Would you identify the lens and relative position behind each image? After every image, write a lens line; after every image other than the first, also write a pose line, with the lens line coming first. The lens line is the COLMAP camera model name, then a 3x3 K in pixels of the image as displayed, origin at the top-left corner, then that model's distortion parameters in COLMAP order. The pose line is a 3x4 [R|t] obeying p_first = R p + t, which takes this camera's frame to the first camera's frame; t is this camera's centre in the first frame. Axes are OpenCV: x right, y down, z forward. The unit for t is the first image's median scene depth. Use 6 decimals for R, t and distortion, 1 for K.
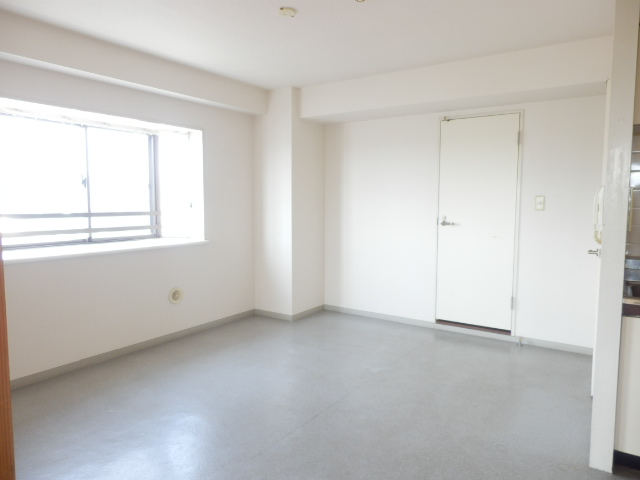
lens RADIAL K [[439.1, 0, 320.0], [0, 439.1, 240.0], [0, 0, 1]] dist [-0.008758, -0.001165]
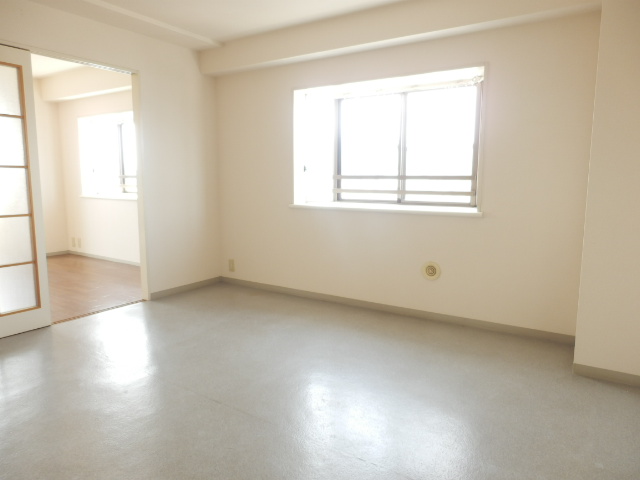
lens RADIAL K [[445.5, 0, 318.0], [0, 445.5, 227.7], [0, 0, 1]] dist [0.087340, 0.000175]
pose [[0.006928, 0.128839, -0.991641, 0.554689], [-0.083809, 0.988251, 0.127813, -0.056765], [0.996458, 0.082224, 0.017644, 0.756440]]
